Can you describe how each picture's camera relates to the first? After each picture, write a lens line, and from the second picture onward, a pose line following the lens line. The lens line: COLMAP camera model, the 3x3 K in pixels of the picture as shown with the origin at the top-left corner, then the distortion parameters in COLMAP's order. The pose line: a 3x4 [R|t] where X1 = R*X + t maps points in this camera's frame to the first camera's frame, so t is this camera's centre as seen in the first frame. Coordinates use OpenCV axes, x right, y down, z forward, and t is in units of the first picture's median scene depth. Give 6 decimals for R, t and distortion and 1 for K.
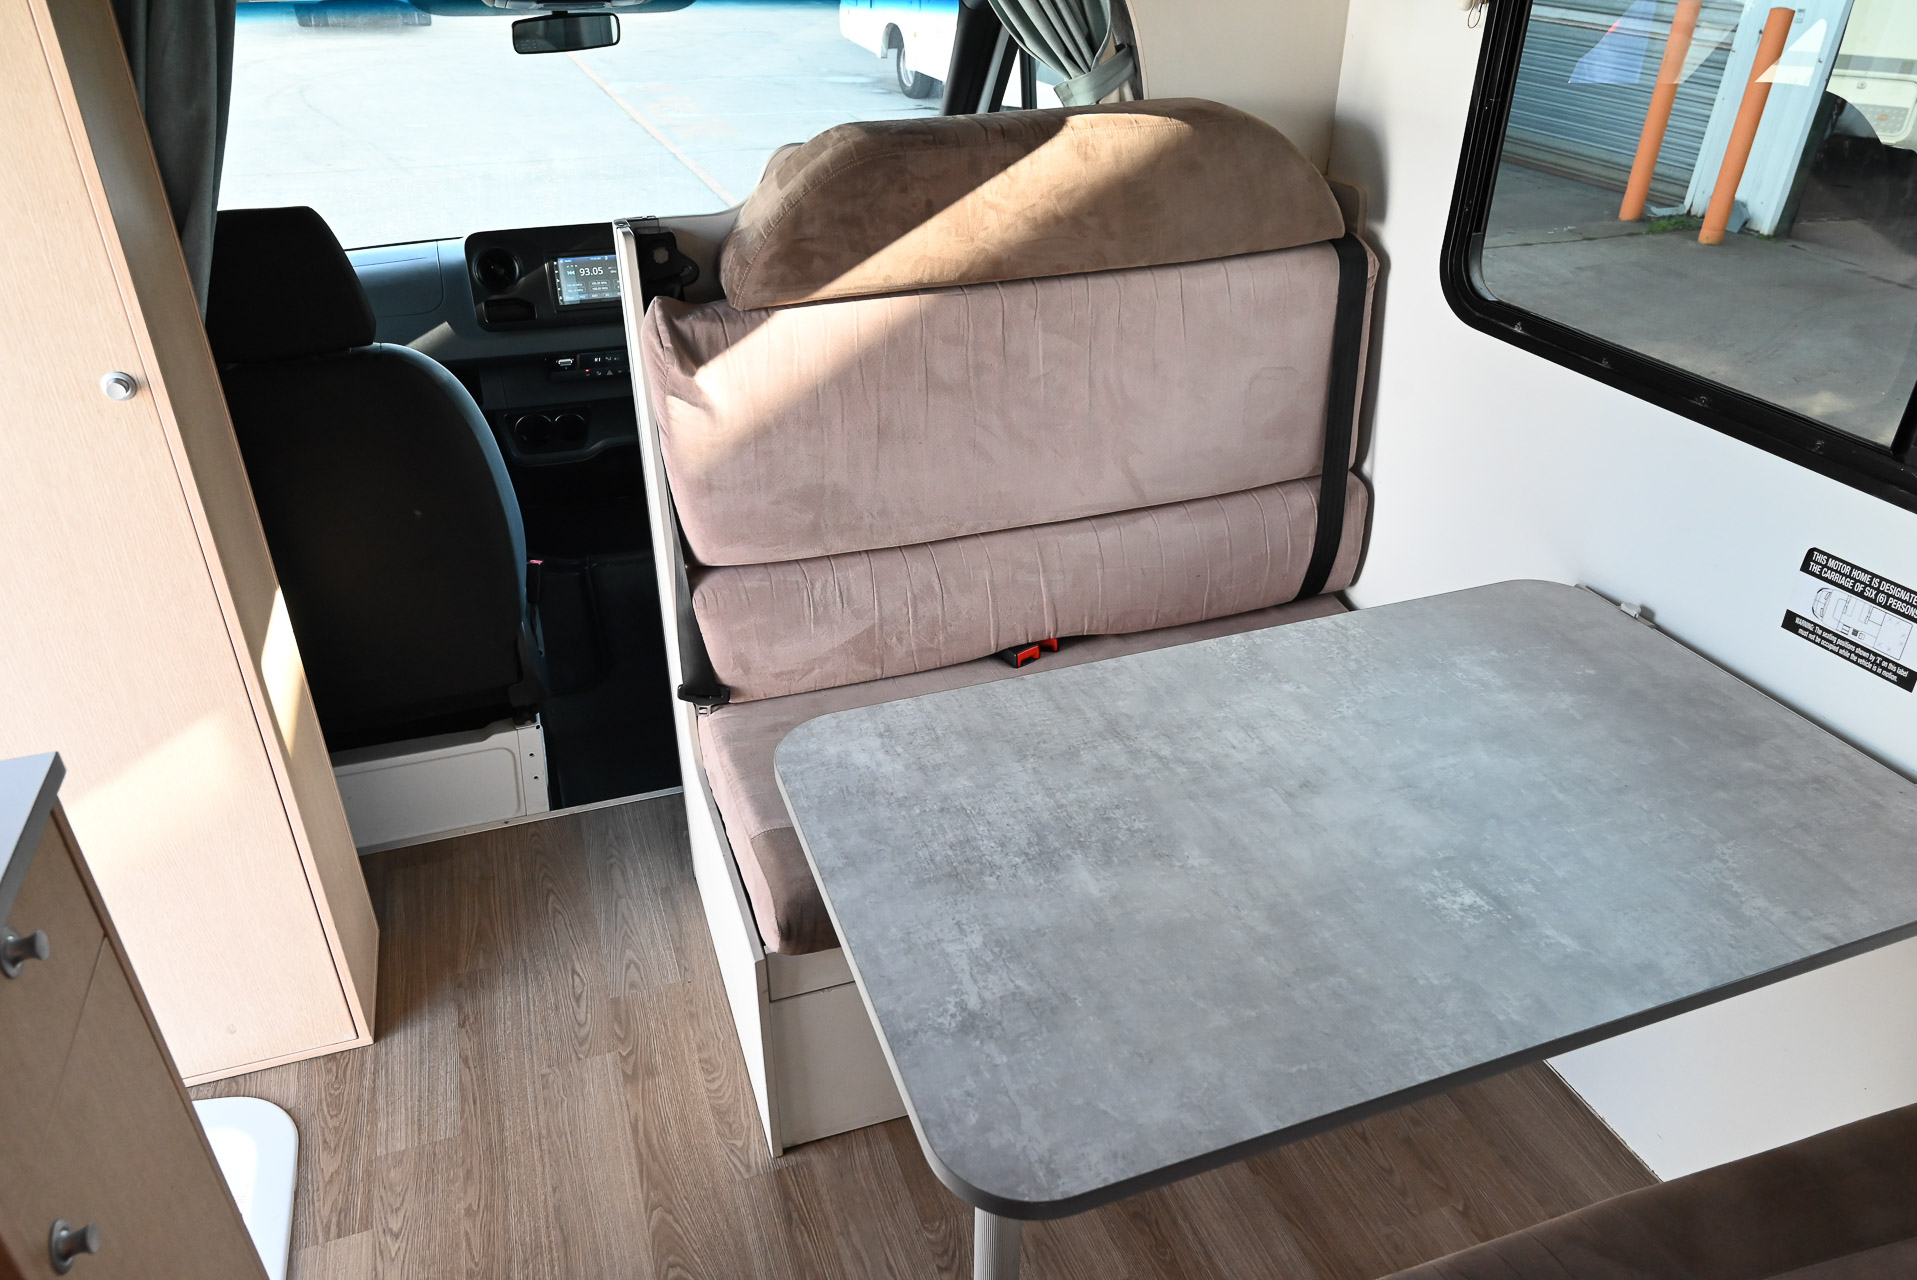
lens RADIAL K [[1312.2, 0, 972.3], [0, 1312.2, 659.1], [0, 0, 1]] dist [-0.009212, -0.000577]
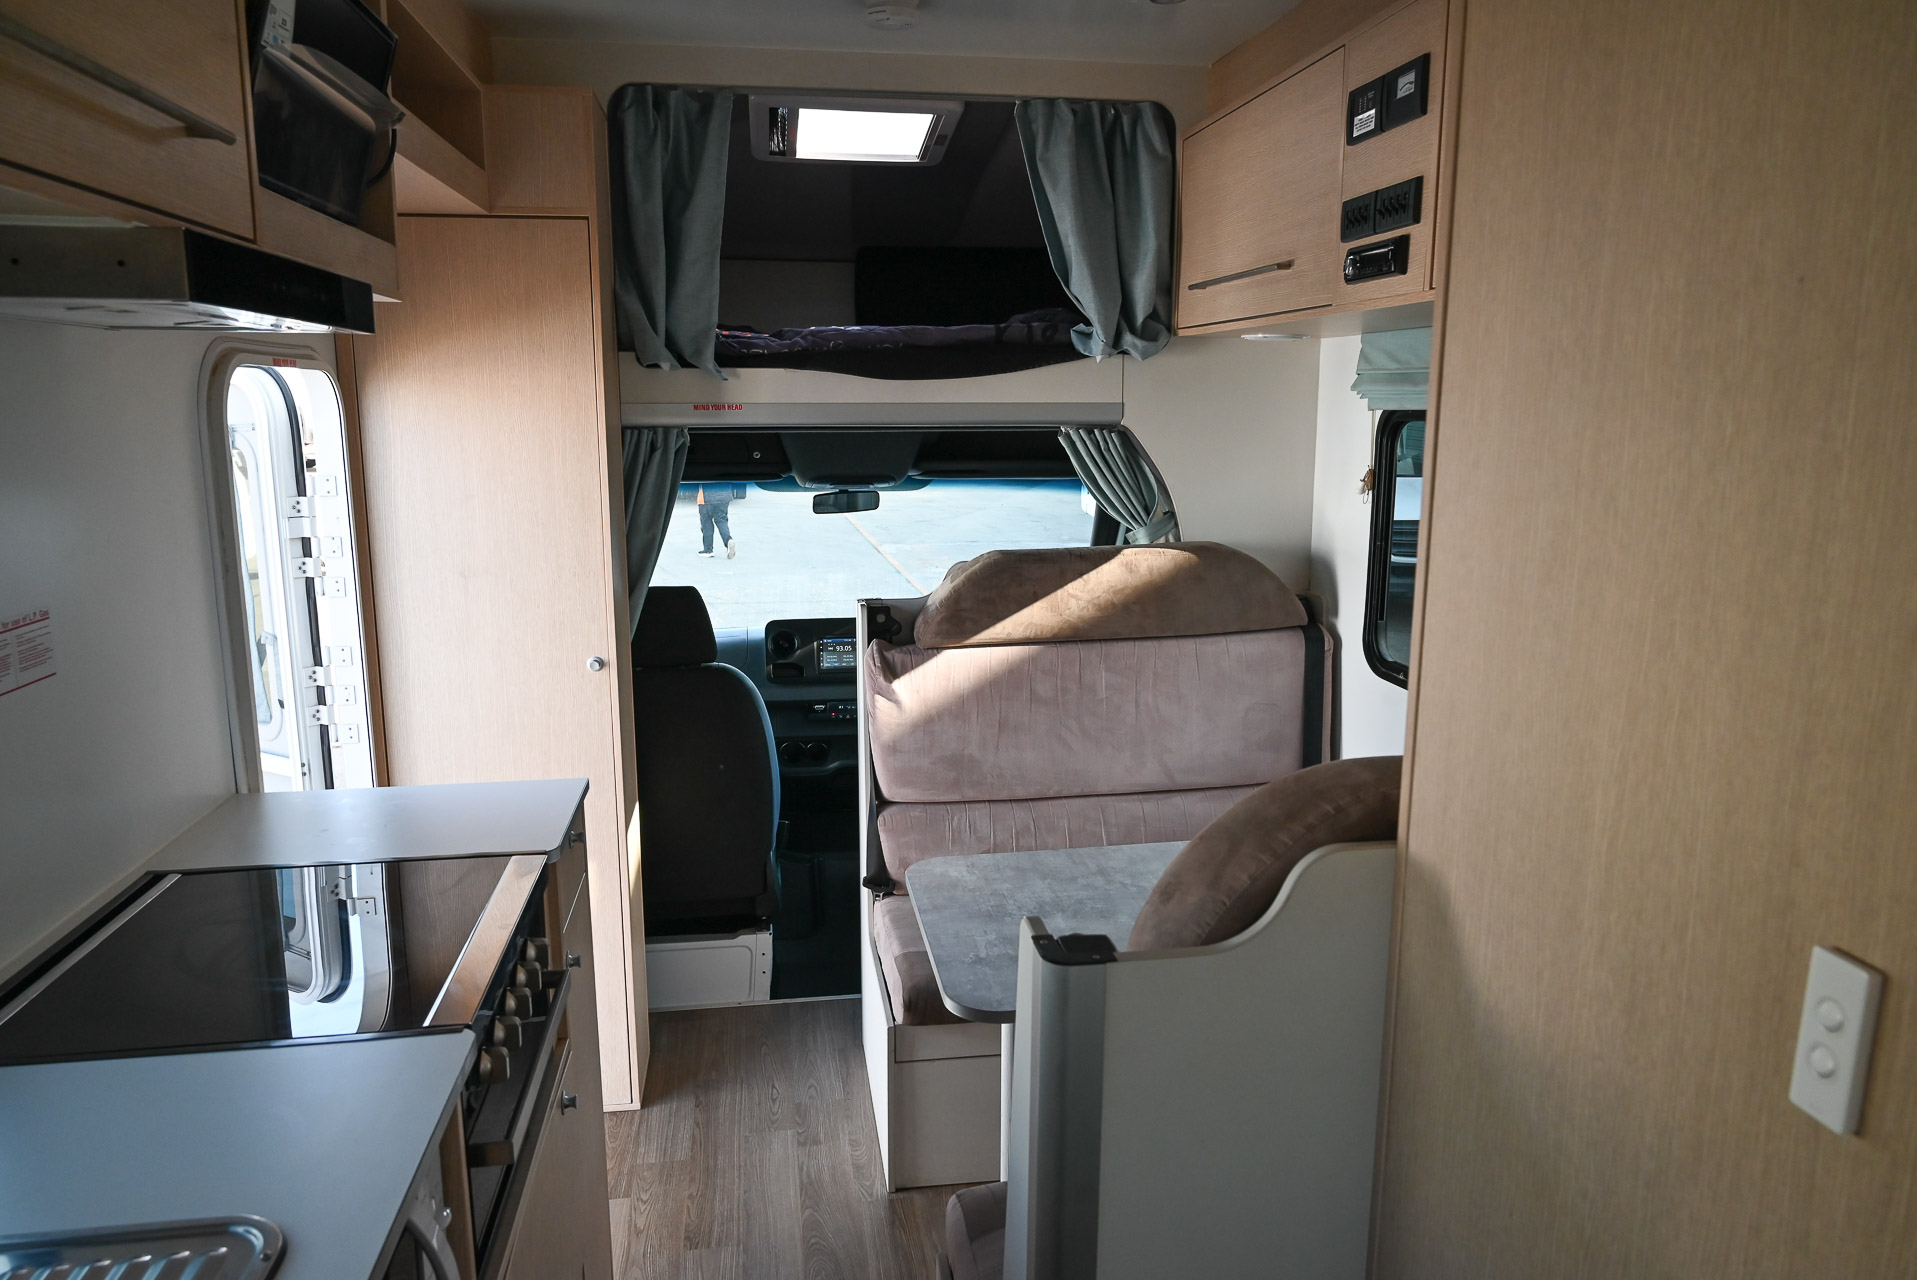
lens RADIAL K [[1312.2, 0, 972.3], [0, 1312.2, 659.1], [0, 0, 1]] dist [-0.009212, -0.000577]
pose [[0.983171, 0.031152, -0.180014, 0.185638], [-0.088075, 0.944106, -0.317657, 0.269586], [0.160057, 0.328166, 0.930961, -0.550480]]
